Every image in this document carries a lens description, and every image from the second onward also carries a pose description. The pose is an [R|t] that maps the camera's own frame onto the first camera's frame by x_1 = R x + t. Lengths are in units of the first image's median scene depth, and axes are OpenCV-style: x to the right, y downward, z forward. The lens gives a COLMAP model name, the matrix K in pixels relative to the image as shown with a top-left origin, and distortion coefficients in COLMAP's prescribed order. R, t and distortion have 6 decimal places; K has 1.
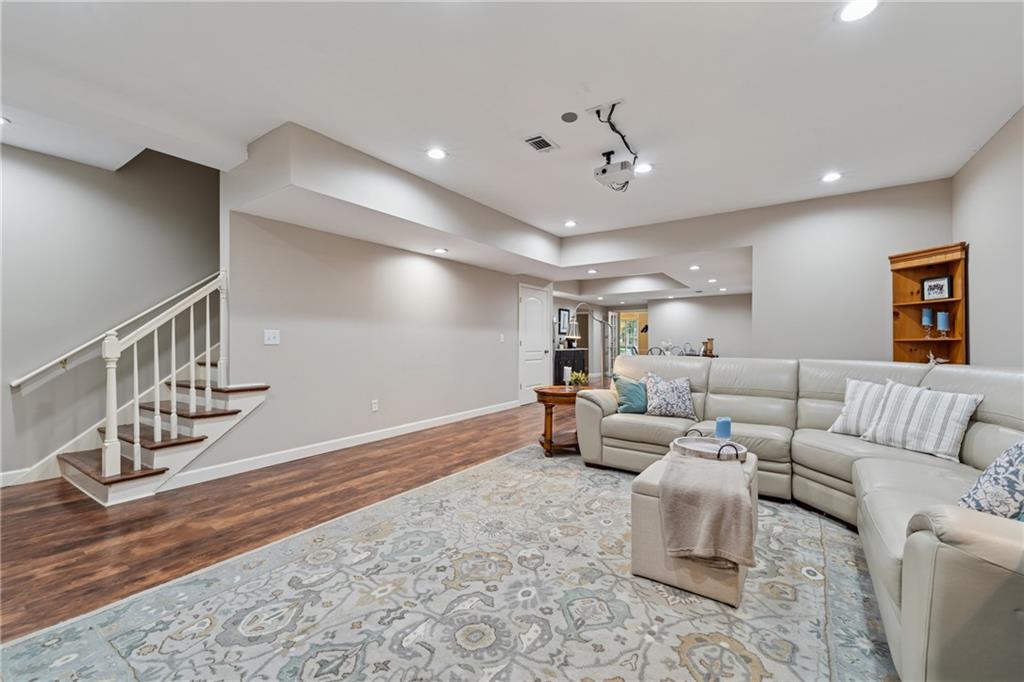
lens RADIAL K [[419.1, 0, 509.6], [0, 419.1, 340.5], [0, 0, 1]] dist [0.002502, -0.000870]
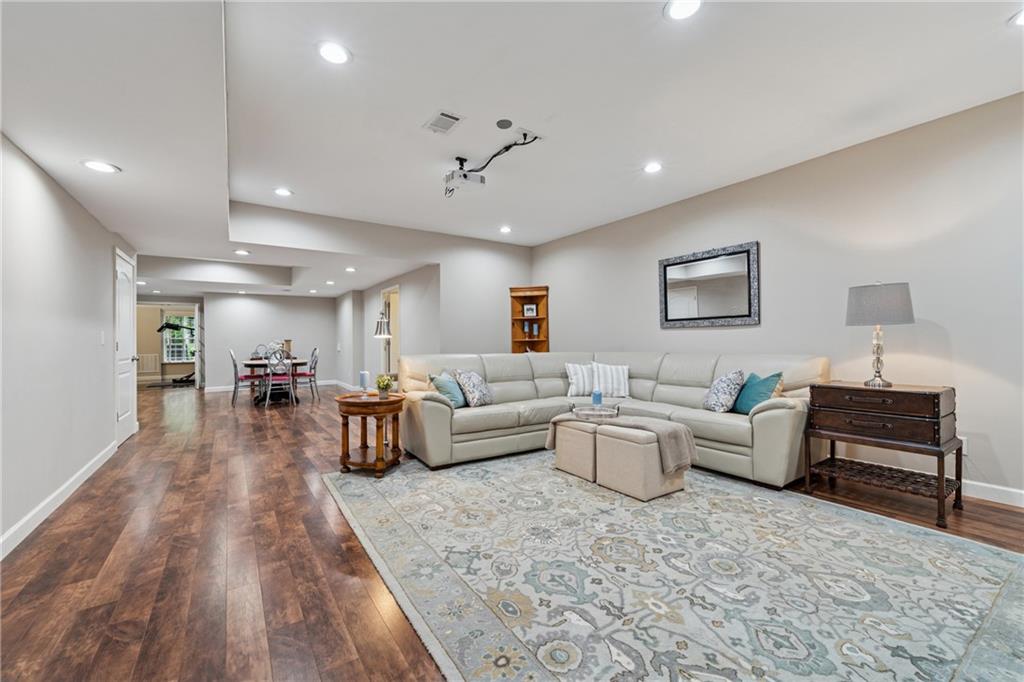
lens RADIAL K [[419.1, 0, 510.6], [0, 419.1, 342.2], [0, 0, 1]] dist [0.002502, -0.000870]
pose [[0.369492, -0.003234, 0.929228, -0.795569], [0.004030, 0.999990, 0.001877, 0.004230], [-0.929225, 0.003051, 0.369501, 0.590174]]
